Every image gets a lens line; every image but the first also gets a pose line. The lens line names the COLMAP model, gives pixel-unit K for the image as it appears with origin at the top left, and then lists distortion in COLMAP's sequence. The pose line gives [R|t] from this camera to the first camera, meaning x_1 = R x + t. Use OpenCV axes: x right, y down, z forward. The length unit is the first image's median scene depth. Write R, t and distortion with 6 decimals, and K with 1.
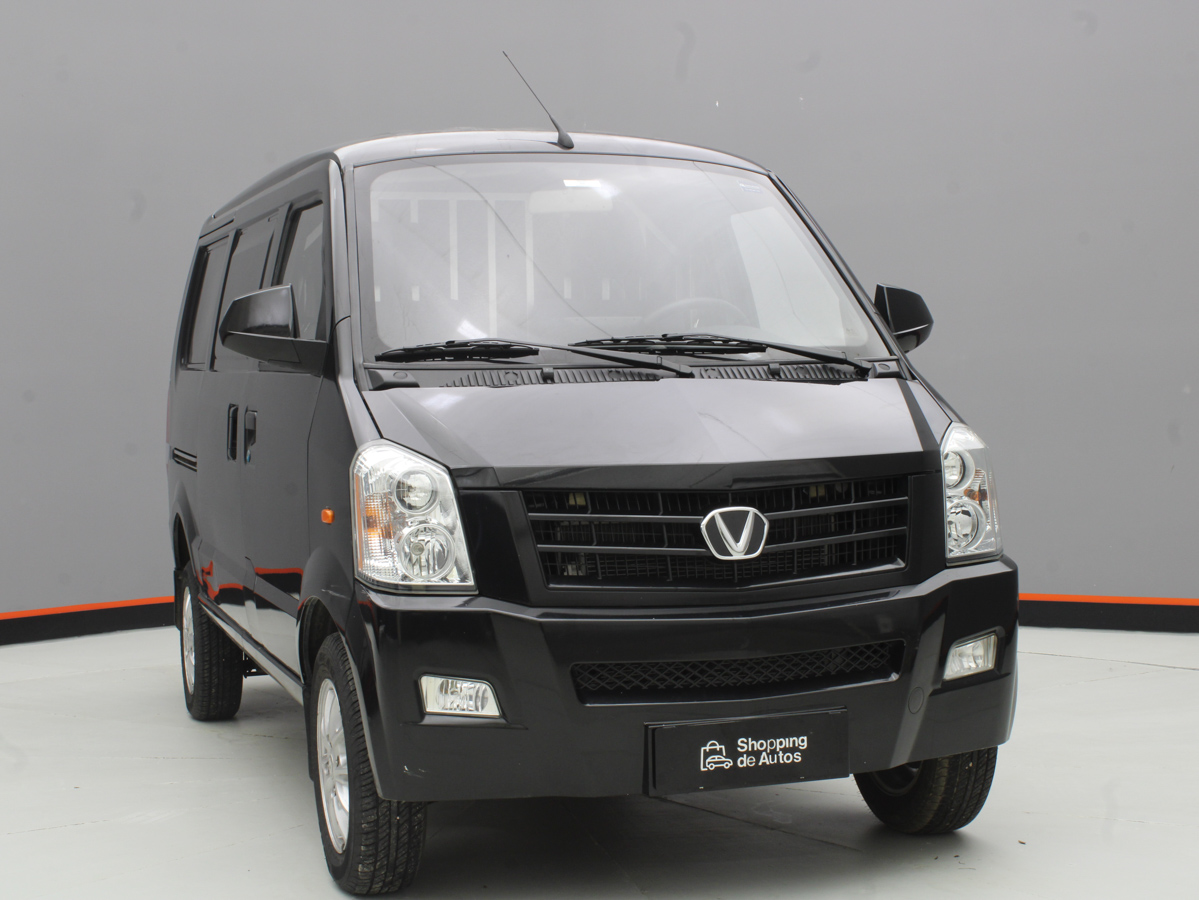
lens RADIAL K [[1882.5, 0, 599.5], [0, 1882.5, 450.0], [0, 0, 1]] dist [-0.042663, -0.026821]
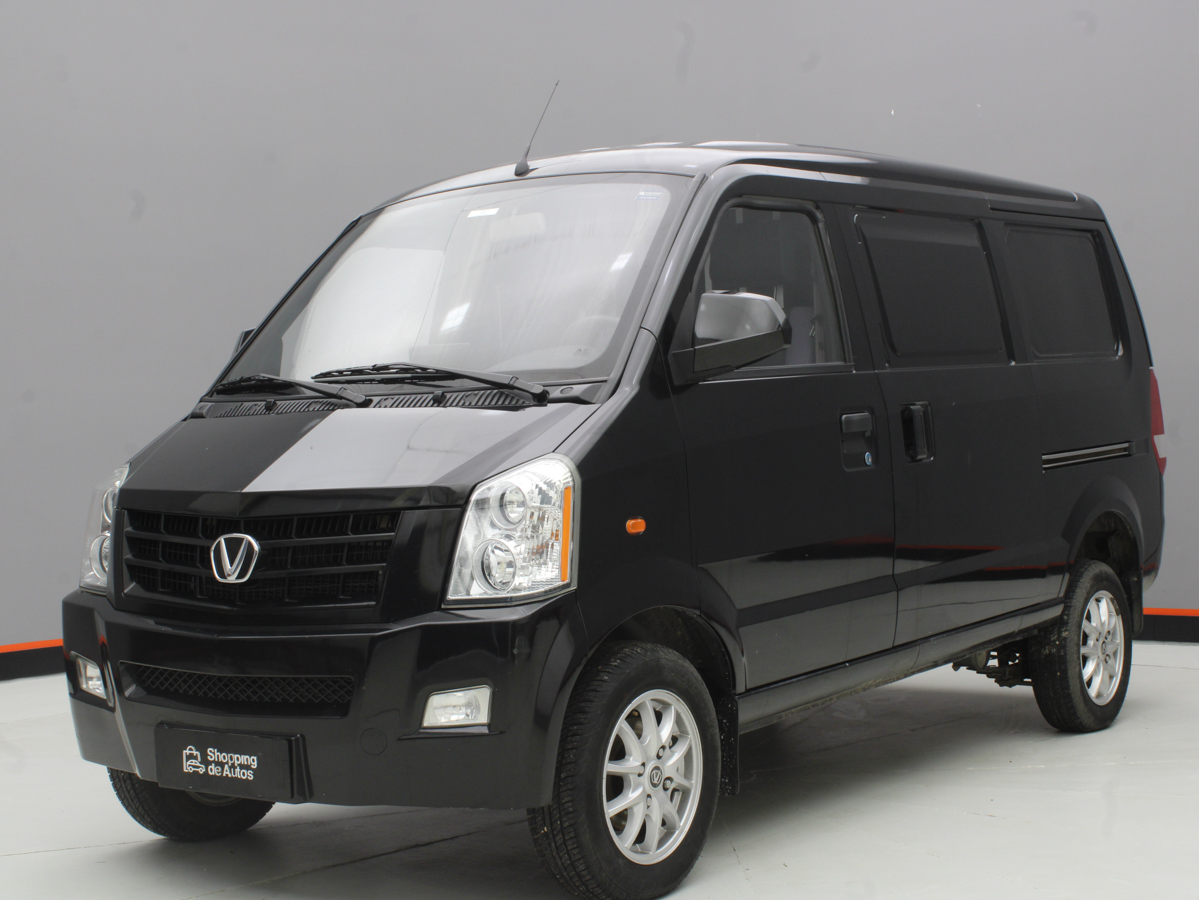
lens RADIAL K [[1882.5, 0, 599.5], [0, 1882.5, 450.0], [0, 0, 1]] dist [-0.042663, -0.026821]
pose [[0.581632, 0.015953, -0.813296, 1.057375], [-0.000295, 0.999812, 0.019400, -0.038037], [0.813452, -0.011044, 0.581527, 0.545409]]
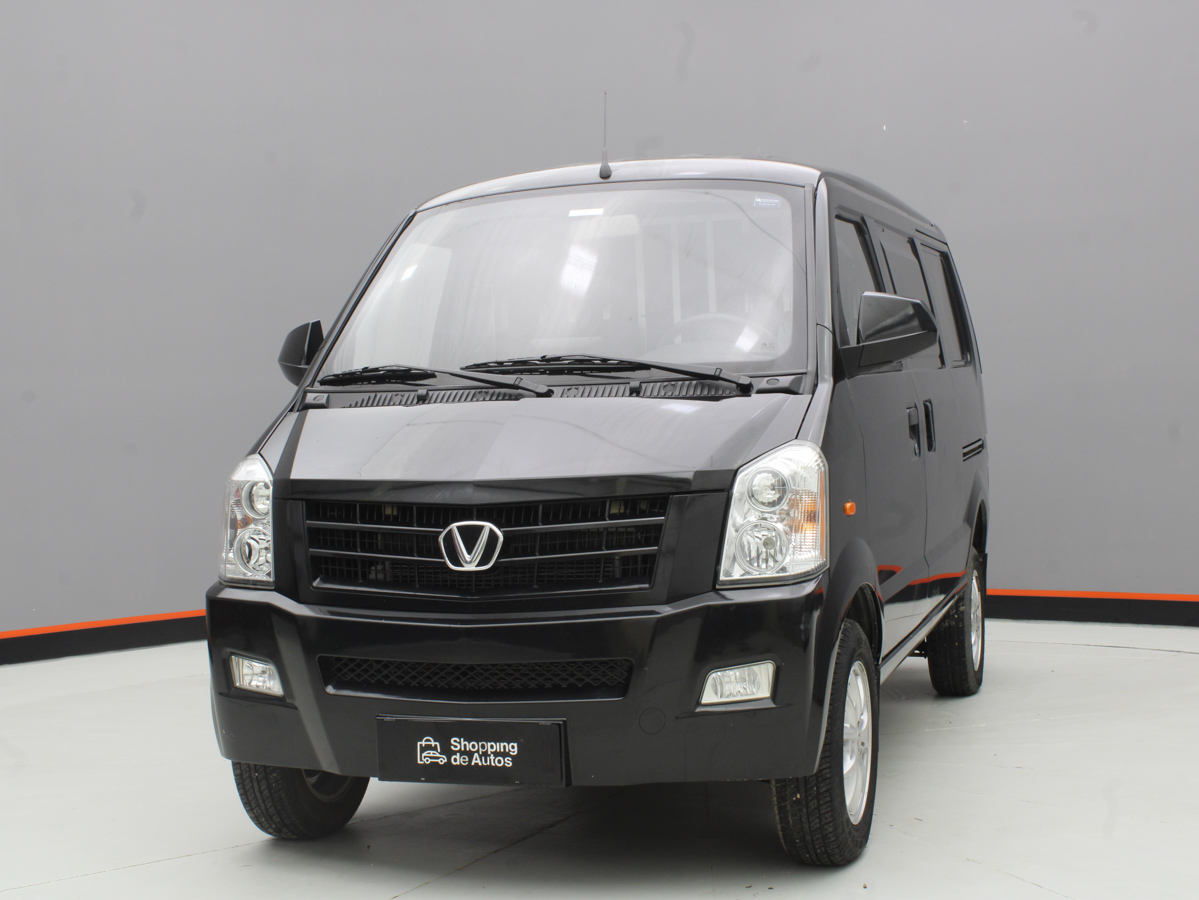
lens RADIAL K [[1757.2, 0, 599.5], [0, 1757.2, 450.0], [0, 0, 1]] dist [-0.036674, -0.039135]
pose [[0.805892, 0.009988, -0.591978, 0.716951], [-0.003455, 0.999920, 0.012168, -0.022498], [0.592052, -0.007761, 0.805862, 0.239731]]
